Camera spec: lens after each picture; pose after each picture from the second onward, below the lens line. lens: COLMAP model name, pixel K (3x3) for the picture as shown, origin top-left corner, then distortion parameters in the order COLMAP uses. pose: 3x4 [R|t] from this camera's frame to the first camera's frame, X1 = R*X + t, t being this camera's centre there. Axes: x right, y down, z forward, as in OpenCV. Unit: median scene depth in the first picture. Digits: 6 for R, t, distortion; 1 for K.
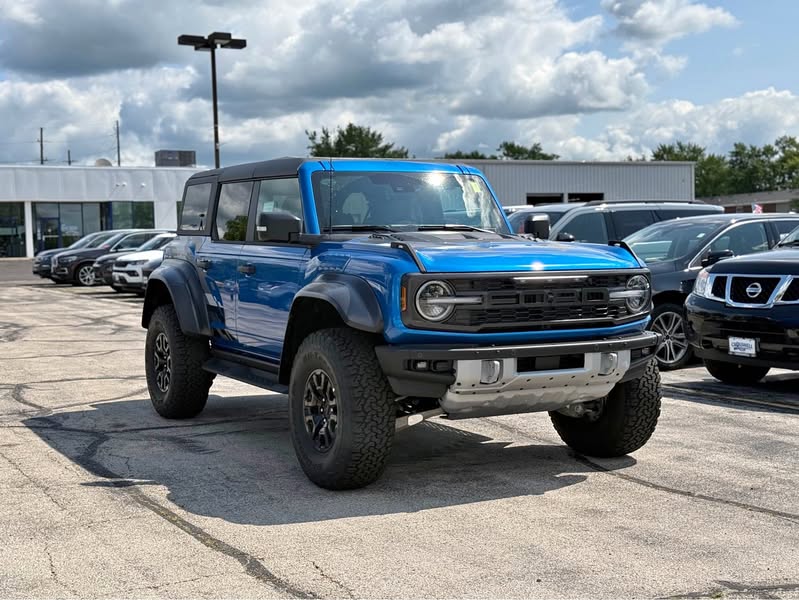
lens RADIAL K [[1229.6, 0, 399.5], [0, 1229.6, 300.0], [0, 0, 1]] dist [-0.004647, 0.001996]
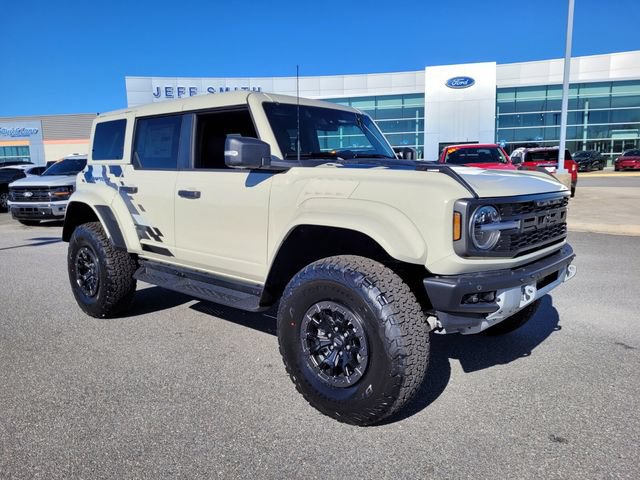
lens RADIAL K [[497.5, 0, 320.0], [0, 497.5, 240.0], [0, 0, 1]] dist [-0.000676, -0.000514]
pose [[0.937716, -0.045119, 0.344460, -0.208702], [0.017801, 0.996468, 0.082063, -0.022062], [-0.346946, -0.070820, 0.935208, 0.664868]]
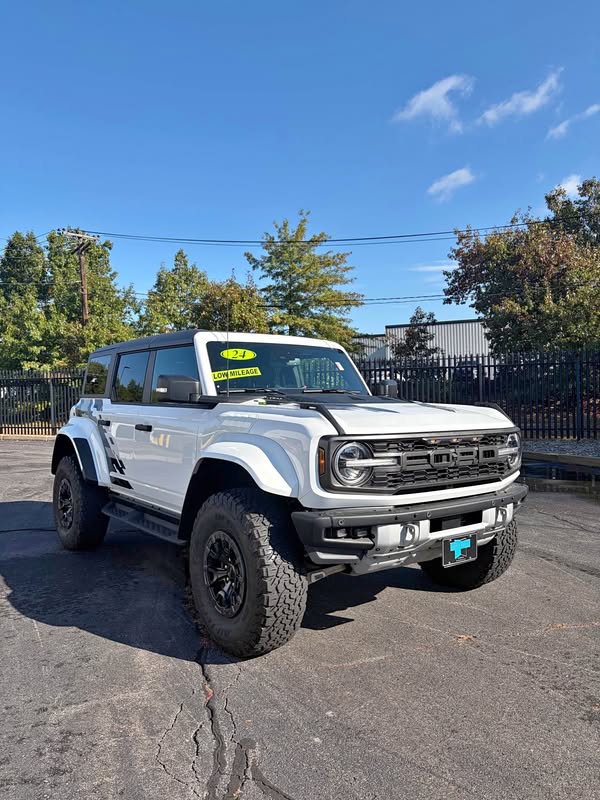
lens RADIAL K [[621.9, 0, 300.0], [0, 621.9, 400.0], [0, 0, 1]] dist [-0.000676, -0.000514]
pose [[0.989410, 0.002974, 0.145114, -0.079214], [0.005498, 0.998305, -0.057945, -0.019832], [-0.145040, 0.058129, 0.987717, 0.505116]]
